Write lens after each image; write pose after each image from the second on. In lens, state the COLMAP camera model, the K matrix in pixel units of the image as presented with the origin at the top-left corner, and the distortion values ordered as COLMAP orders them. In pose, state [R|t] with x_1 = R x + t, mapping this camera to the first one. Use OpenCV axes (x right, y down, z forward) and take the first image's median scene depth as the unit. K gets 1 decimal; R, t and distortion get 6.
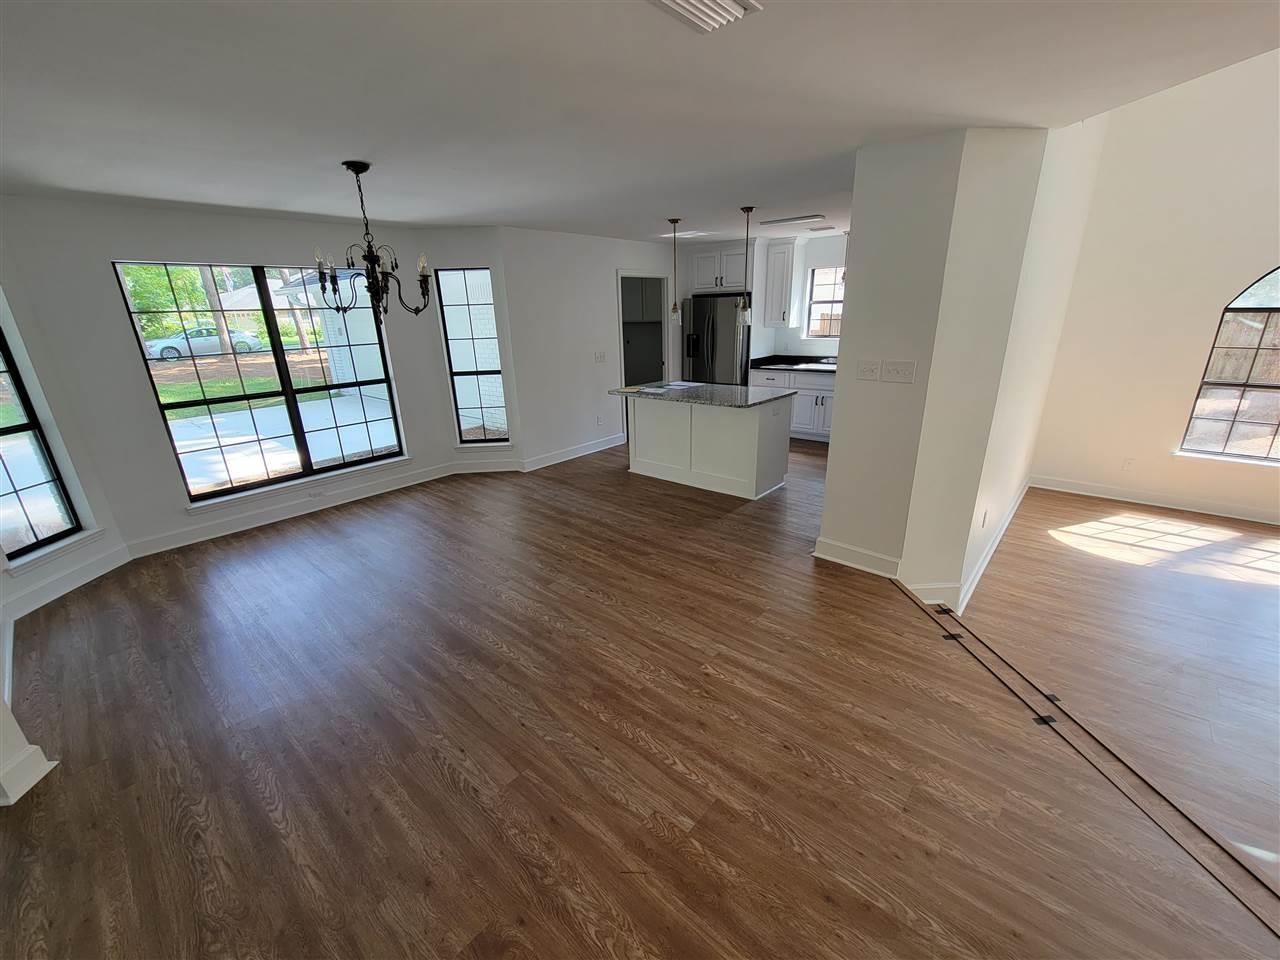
lens RADIAL K [[514.9, 0, 640.0], [0, 514.9, 480.0], [0, 0, 1]] dist [0.003172, 0.000167]
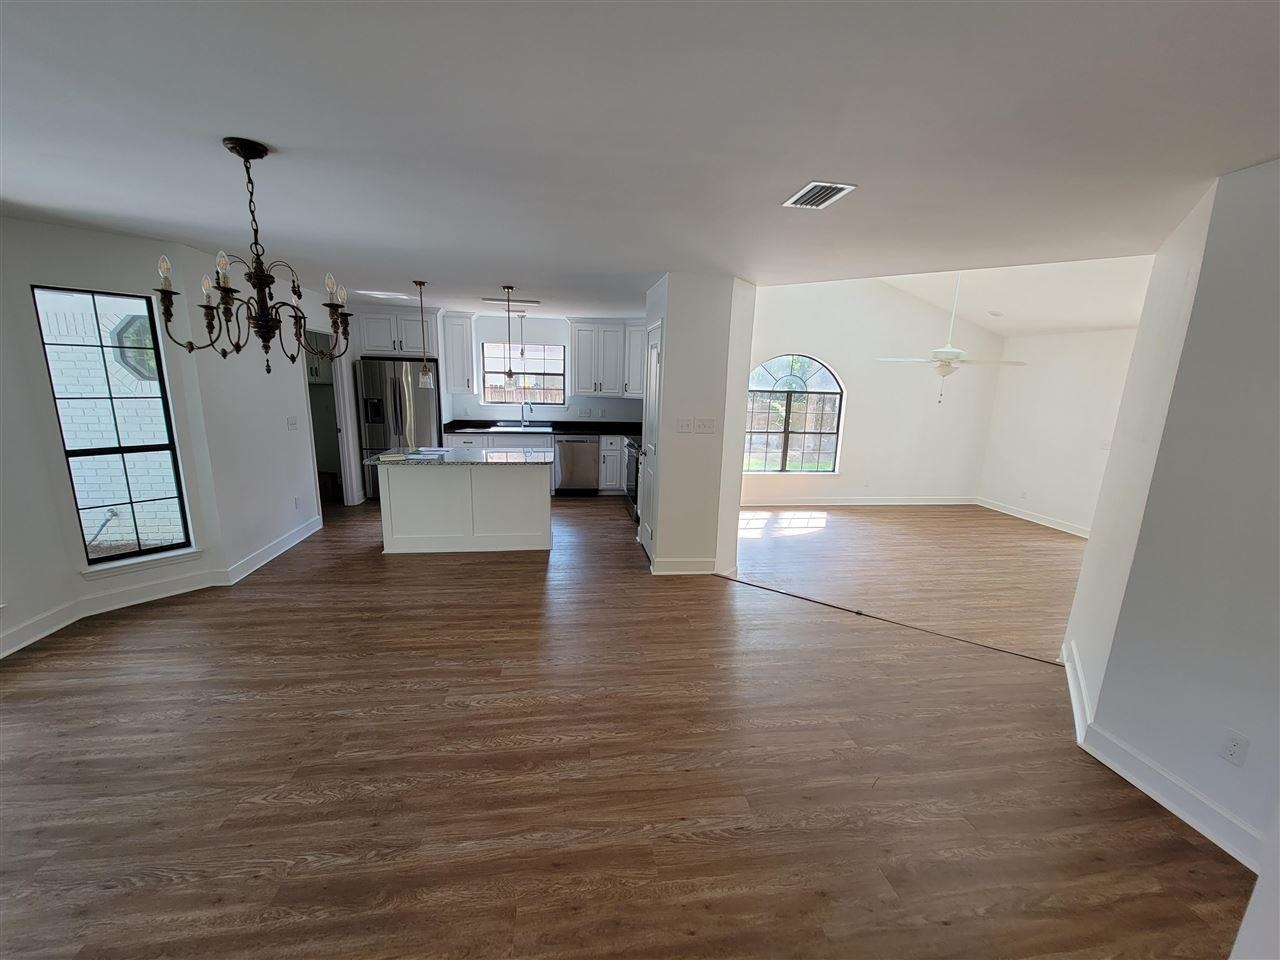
lens RADIAL K [[505.5, 0, 640.0], [0, 505.5, 480.0], [0, 0, 1]] dist [-0.004693, -0.000214]
pose [[0.661436, -0.100602, 0.743224, -0.414398], [0.192295, 0.980585, -0.038404, -0.025877], [-0.724931, 0.168320, 0.667940, 0.136002]]
